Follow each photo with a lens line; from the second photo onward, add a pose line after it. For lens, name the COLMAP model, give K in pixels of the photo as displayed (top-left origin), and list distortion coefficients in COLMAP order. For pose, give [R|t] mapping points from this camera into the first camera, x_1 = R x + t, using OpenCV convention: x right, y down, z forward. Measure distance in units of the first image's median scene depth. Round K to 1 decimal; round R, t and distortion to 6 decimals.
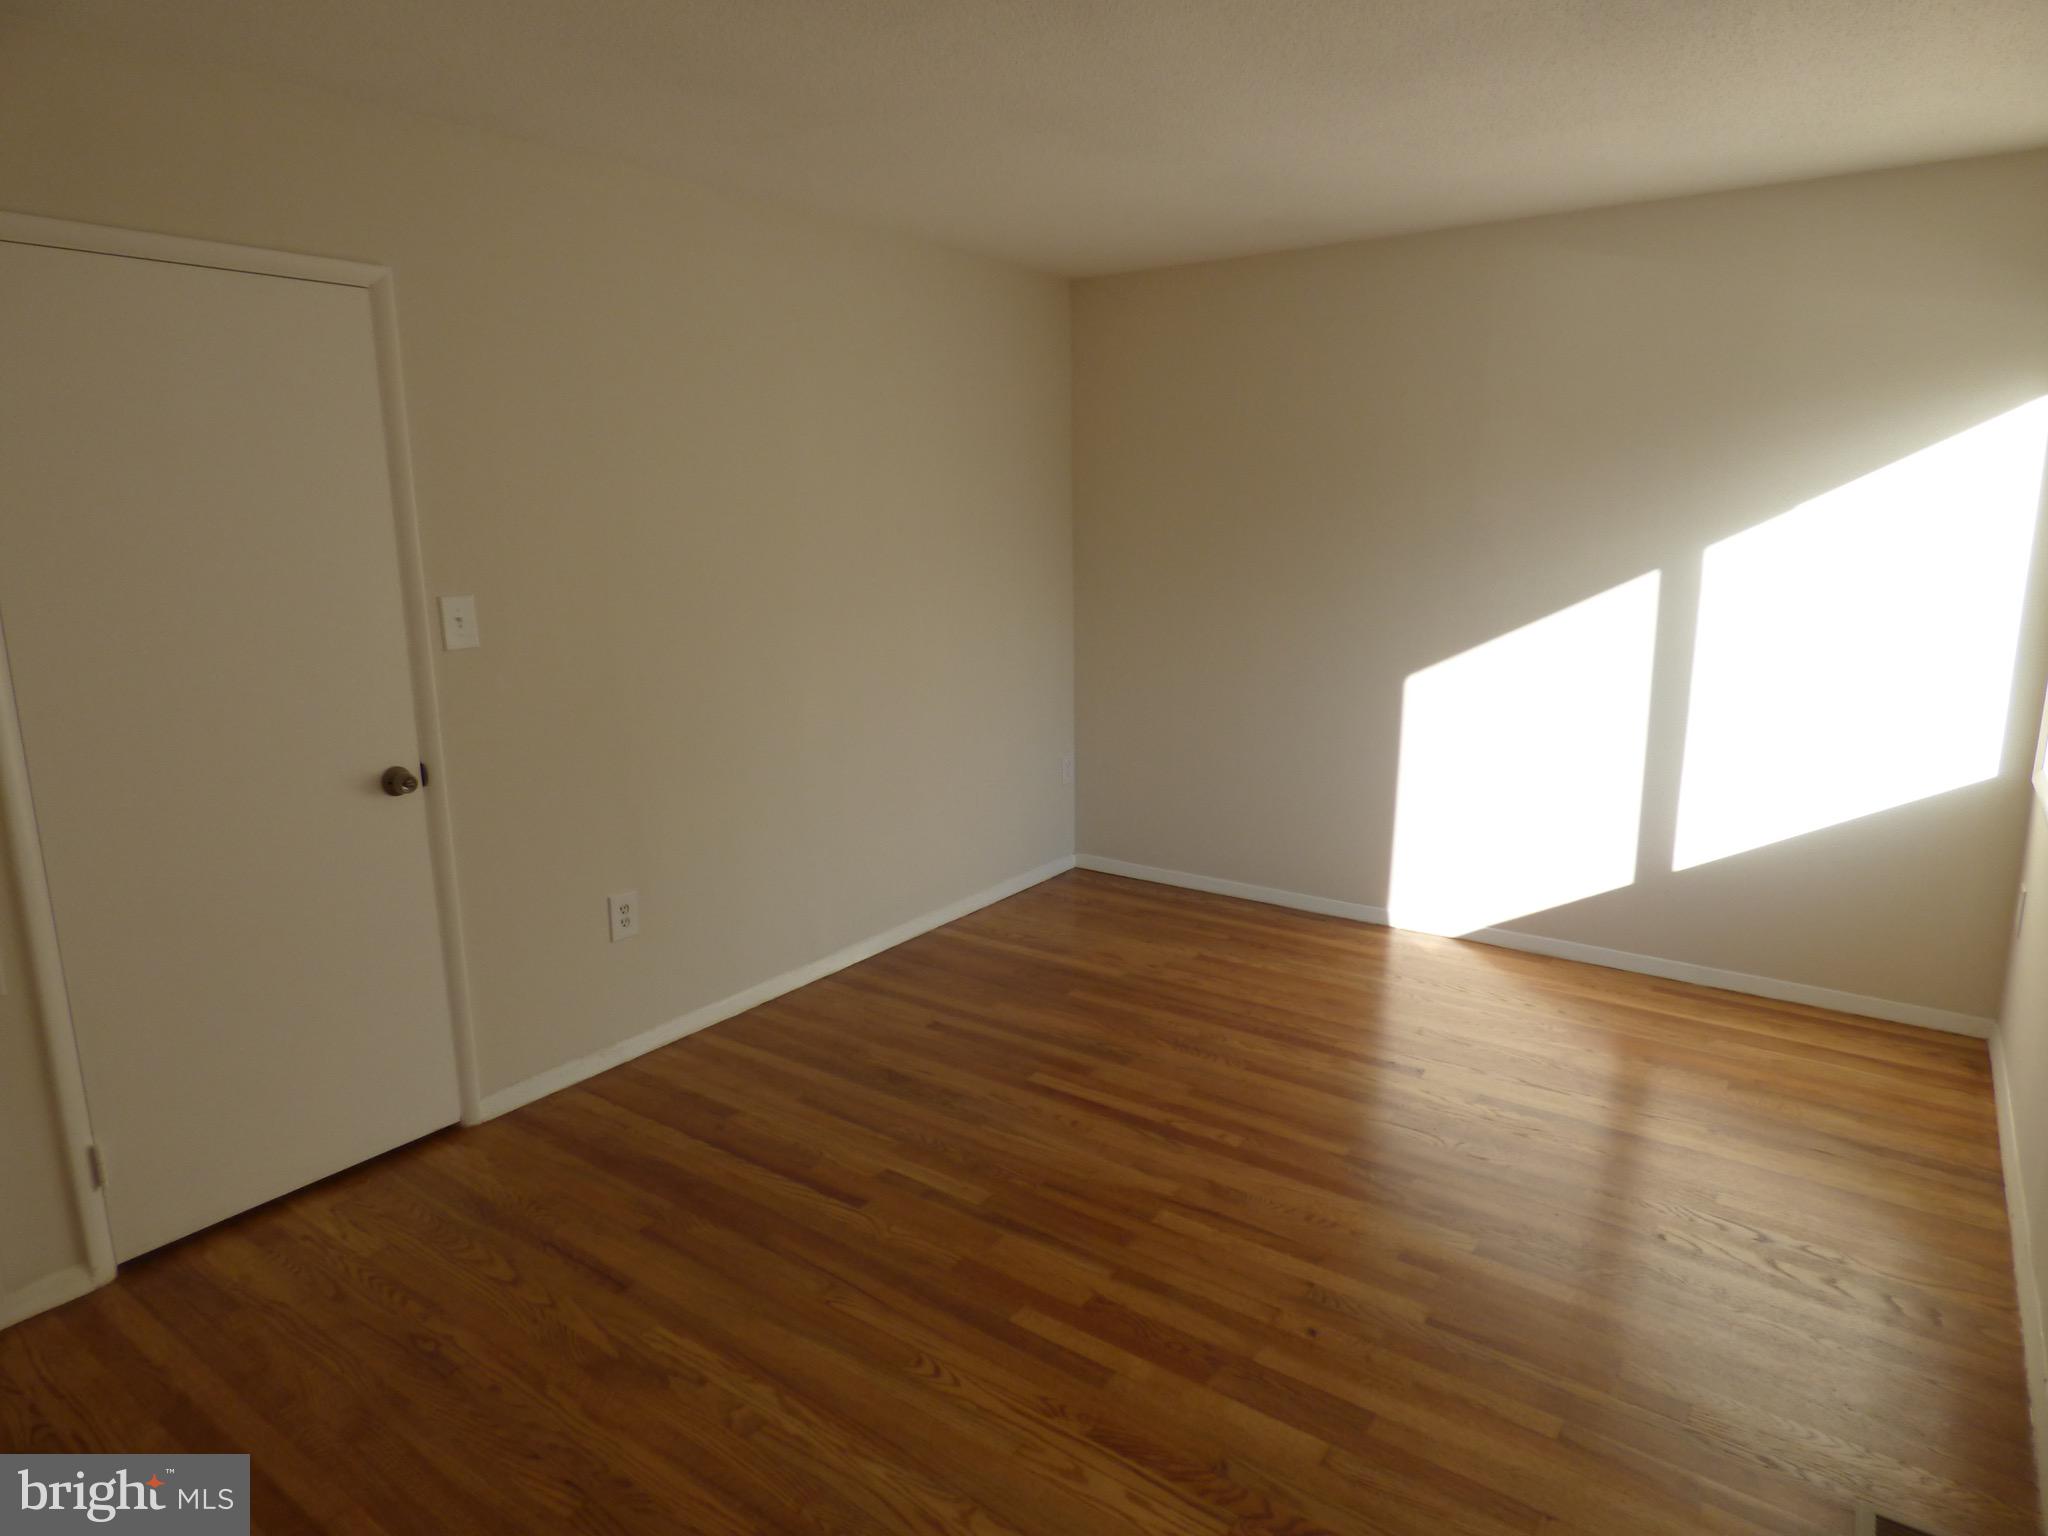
lens RADIAL K [[1223.4, 0, 1025.4], [0, 1223.4, 758.8], [0, 0, 1]] dist [-0.013563, 0.001546]
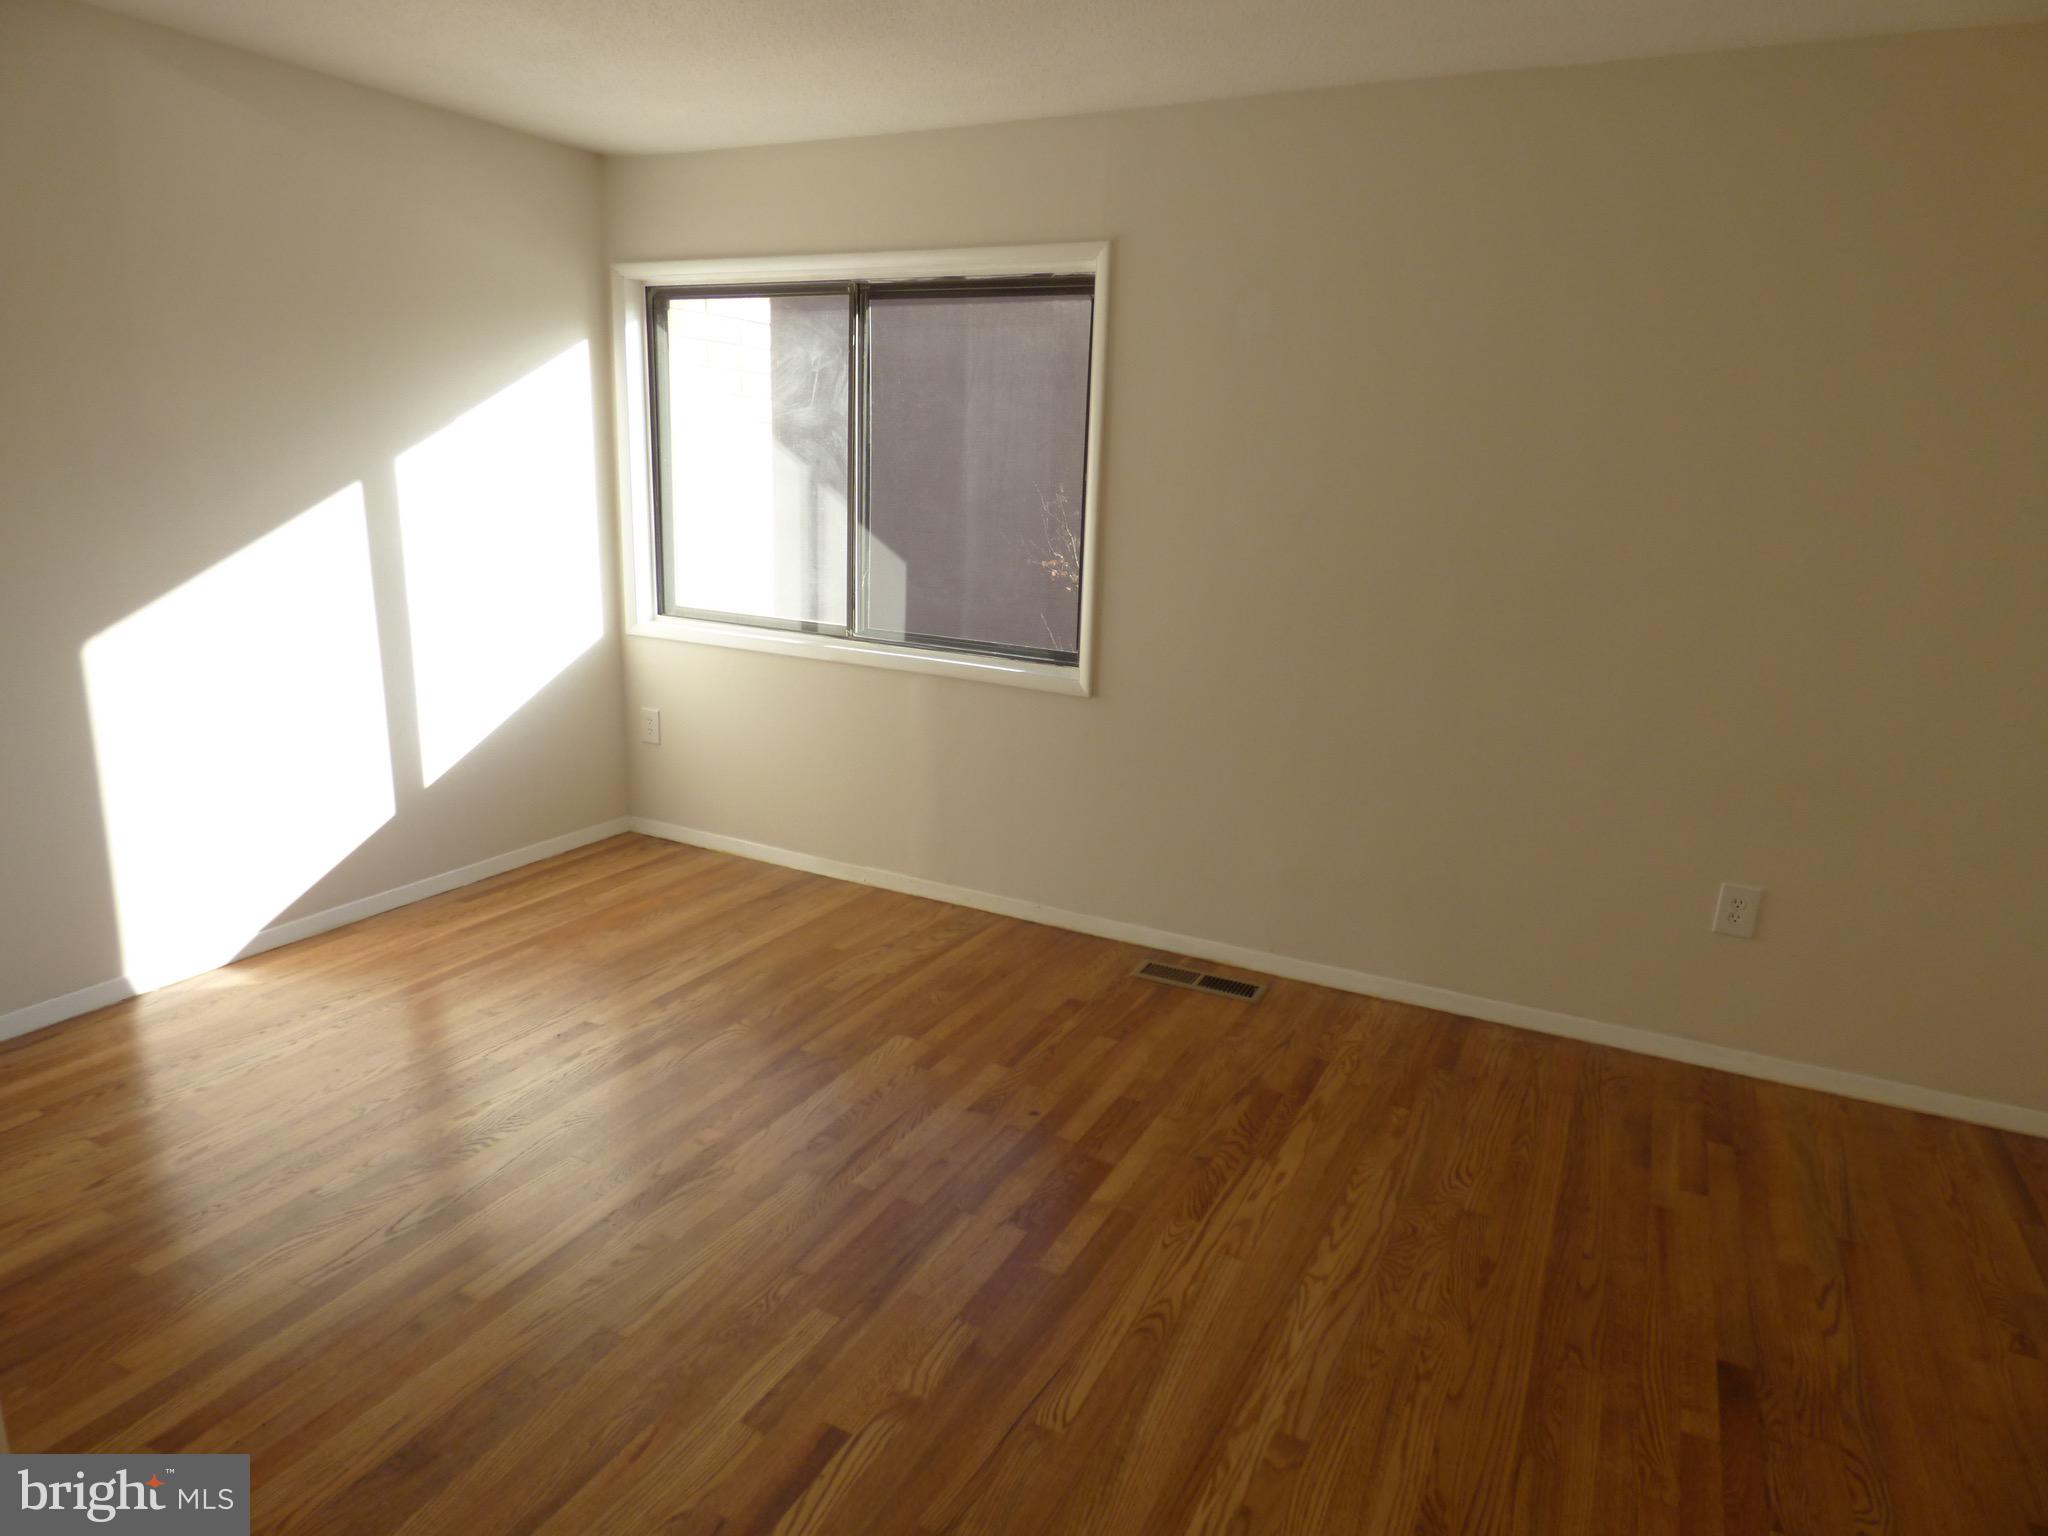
lens RADIAL K [[1223.4, 0, 1025.2], [0, 1223.4, 757.7], [0, 0, 1]] dist [-0.013563, 0.001546]
pose [[-0.151262, -0.227360, 0.961991, -0.671346], [0.165418, 0.953644, 0.251397, -0.136581], [-0.974555, 0.197158, -0.106641, 0.844225]]
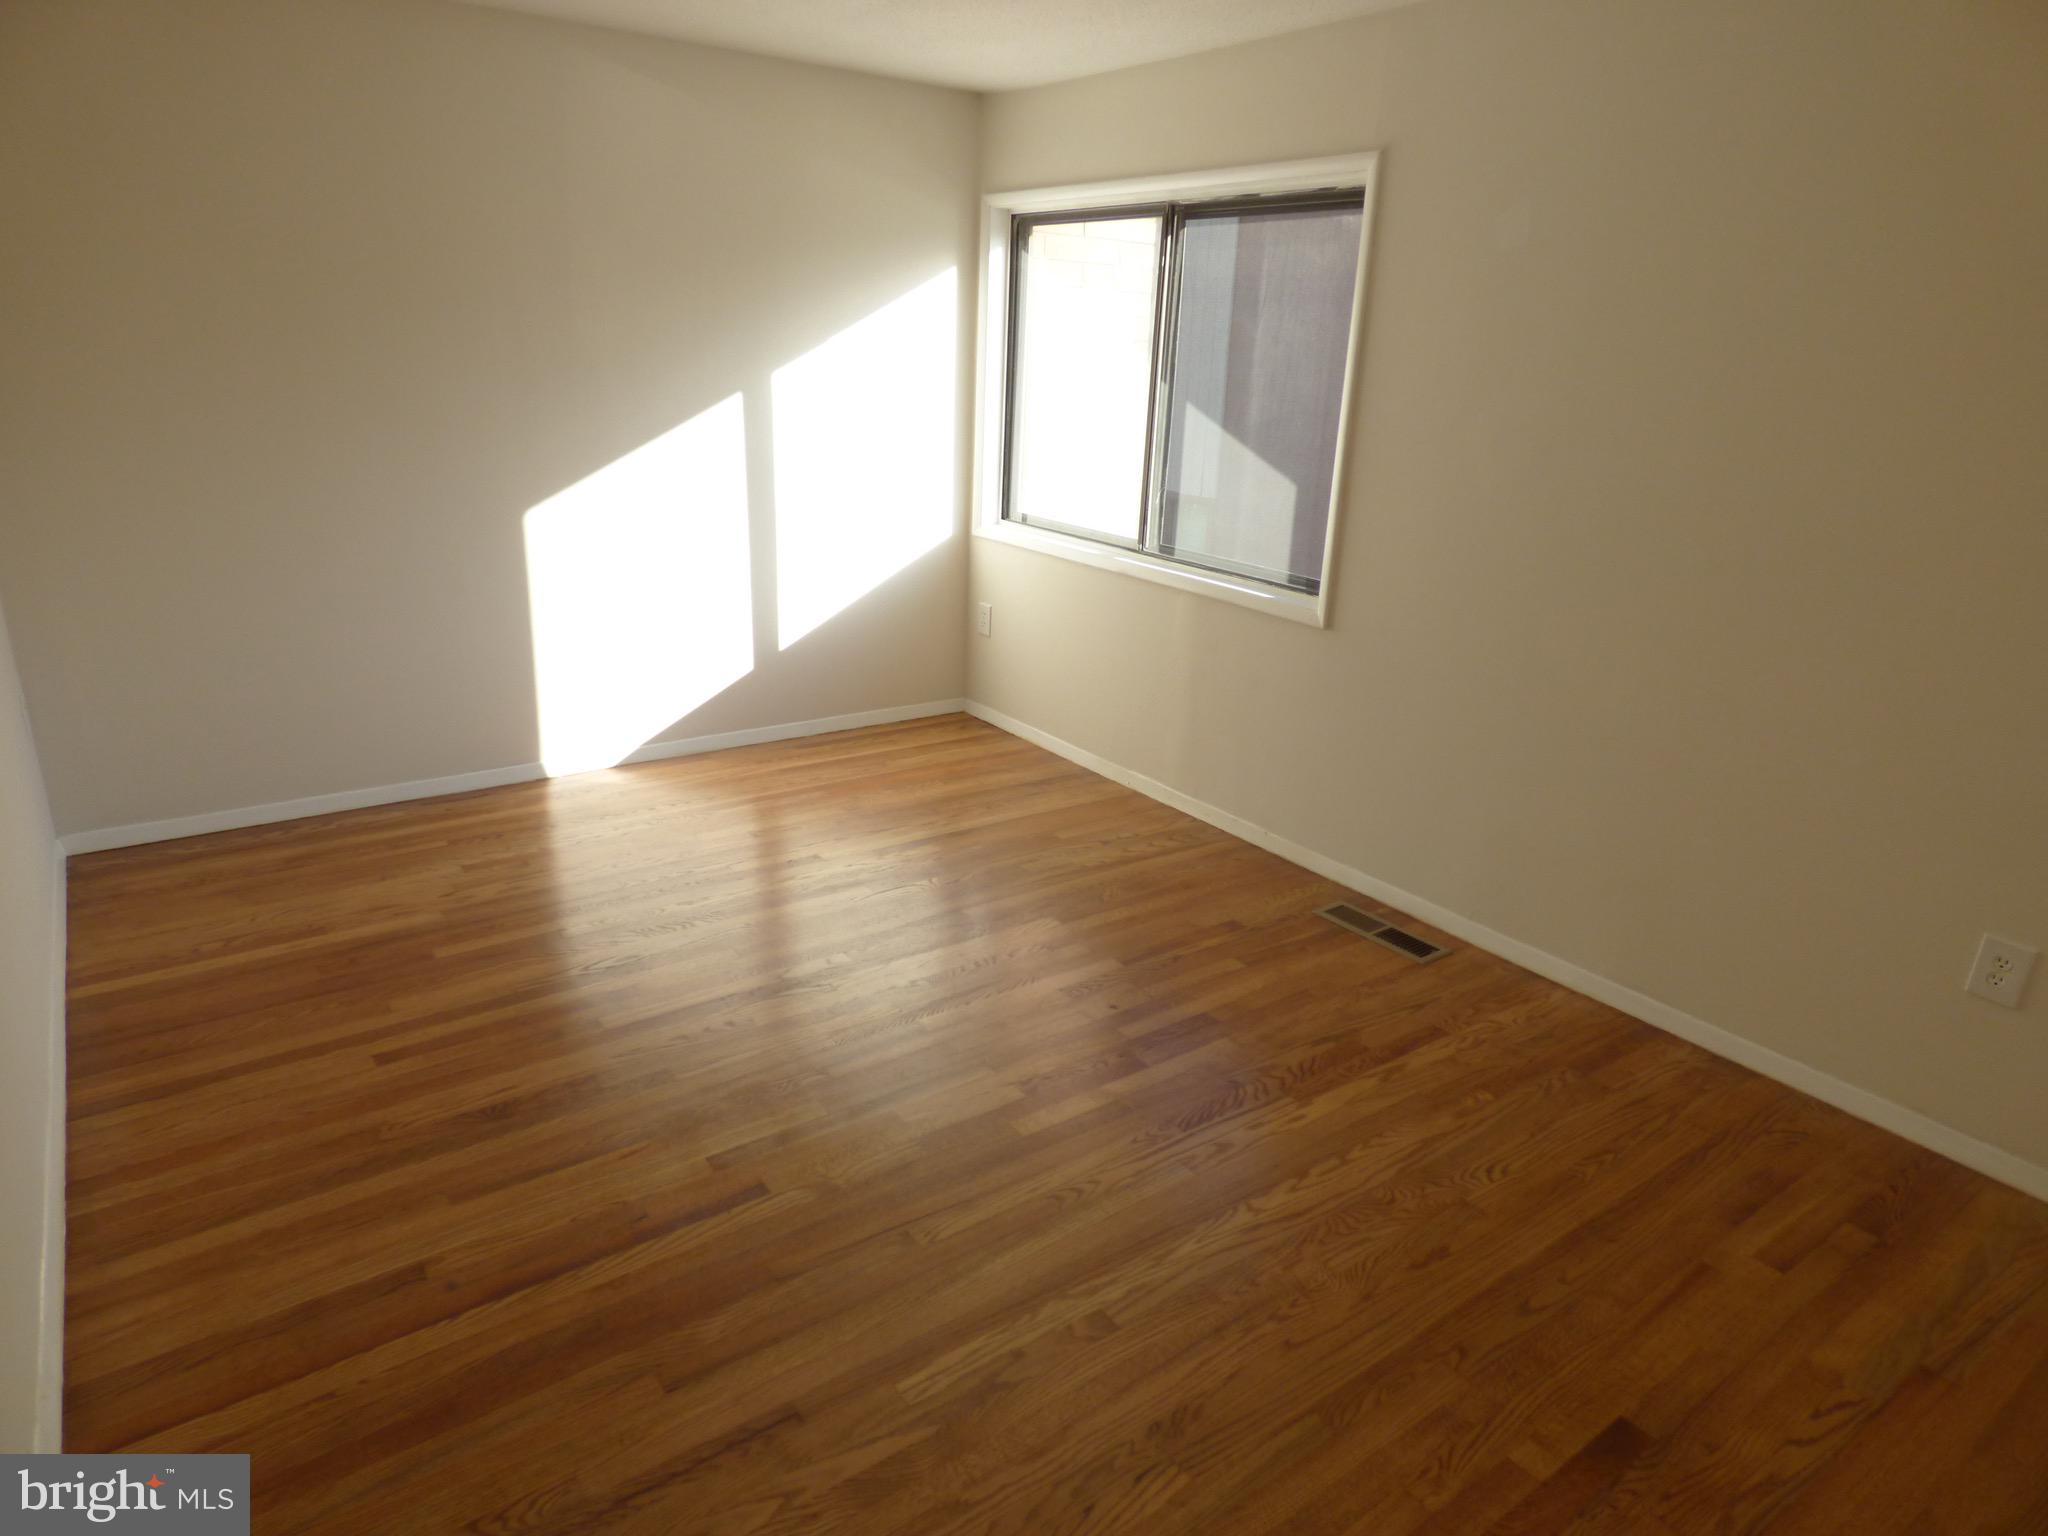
lens RADIAL K [[1223.4, 0, 1023.6], [0, 1223.4, 761.3], [0, 0, 1]] dist [-0.013563, 0.001546]
pose [[0.308892, -0.281414, 0.908511, -0.709357], [0.147731, 0.957827, 0.246461, -0.088755], [-0.939554, 0.058085, 0.337439, 0.503146]]
